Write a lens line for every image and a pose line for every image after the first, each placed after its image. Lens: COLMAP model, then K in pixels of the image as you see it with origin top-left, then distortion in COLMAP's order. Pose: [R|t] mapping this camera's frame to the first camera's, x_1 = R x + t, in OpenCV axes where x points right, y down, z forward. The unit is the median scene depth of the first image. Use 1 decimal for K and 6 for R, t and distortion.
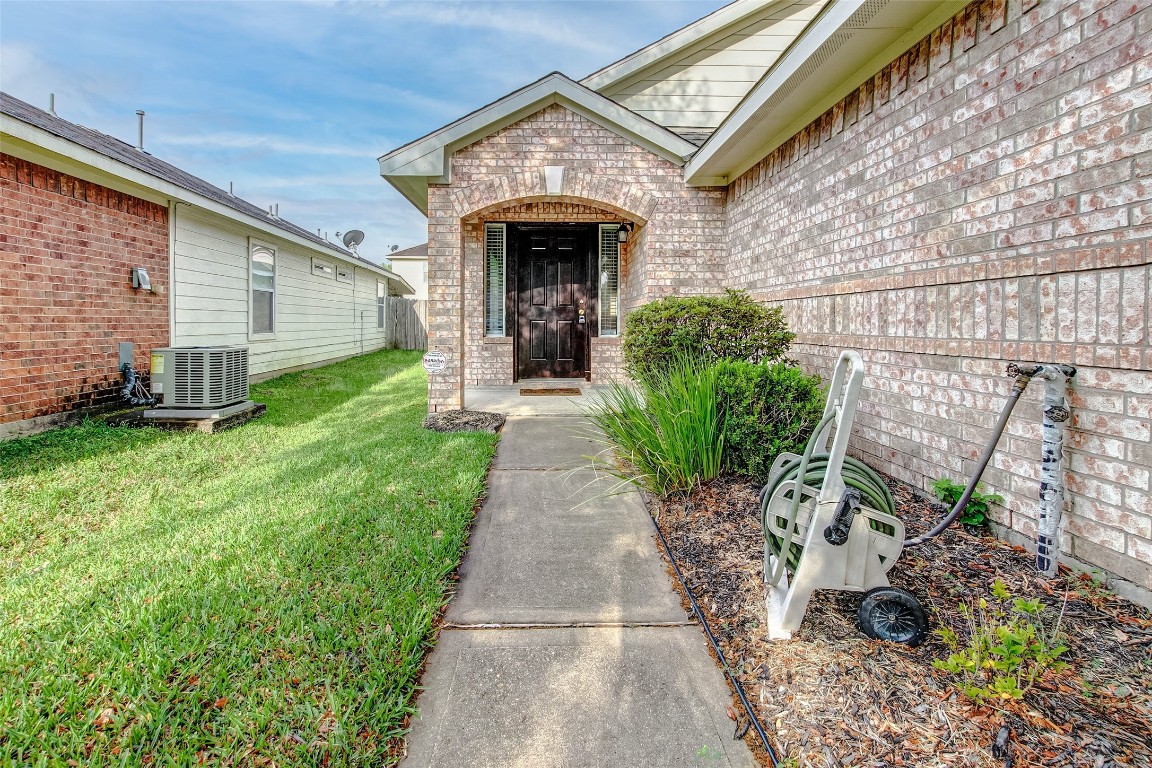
lens RADIAL K [[539.9, 0, 543.1], [0, 539.9, 339.0], [0, 0, 1]] dist [0.001051, 0.001230]
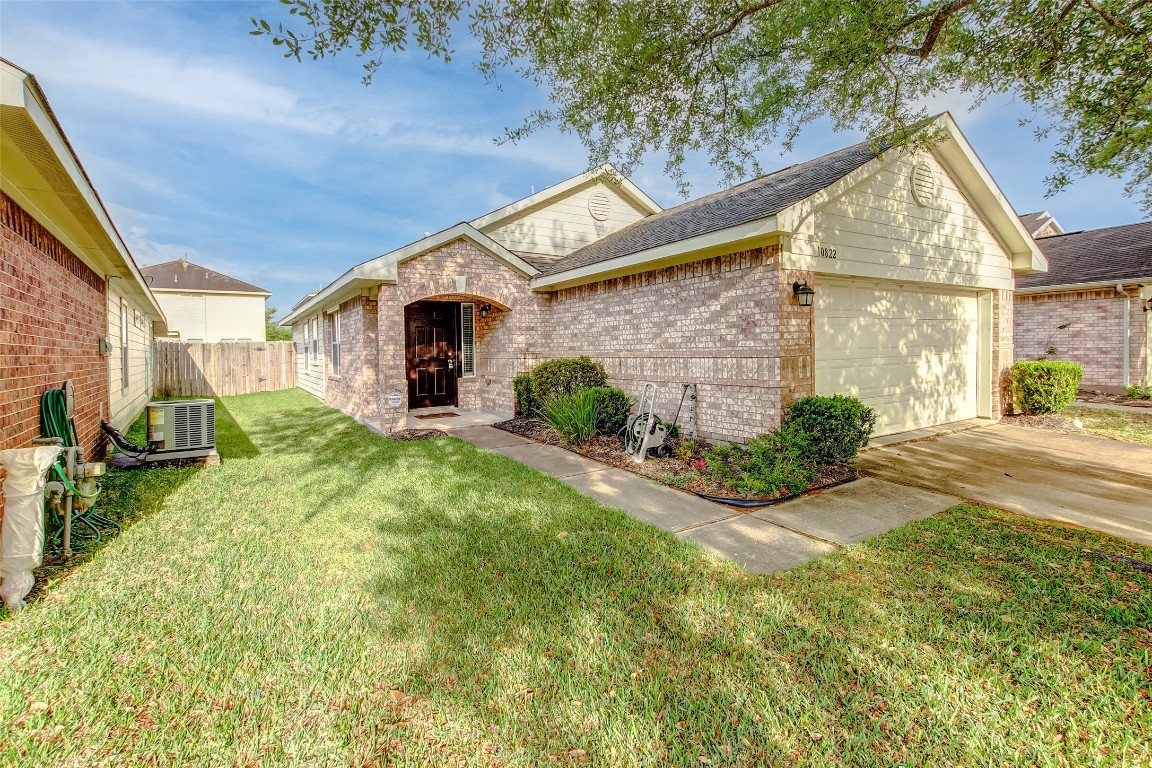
lens RADIAL K [[556.8, 0, 567.6], [0, 556.8, 384.7], [0, 0, 1]] dist [-0.012622, 0.001266]
pose [[0.845676, -0.054051, 0.530952, -0.620228], [0.038236, 0.998438, 0.040739, -0.045759], [-0.532325, -0.014151, 0.846422, -0.609864]]
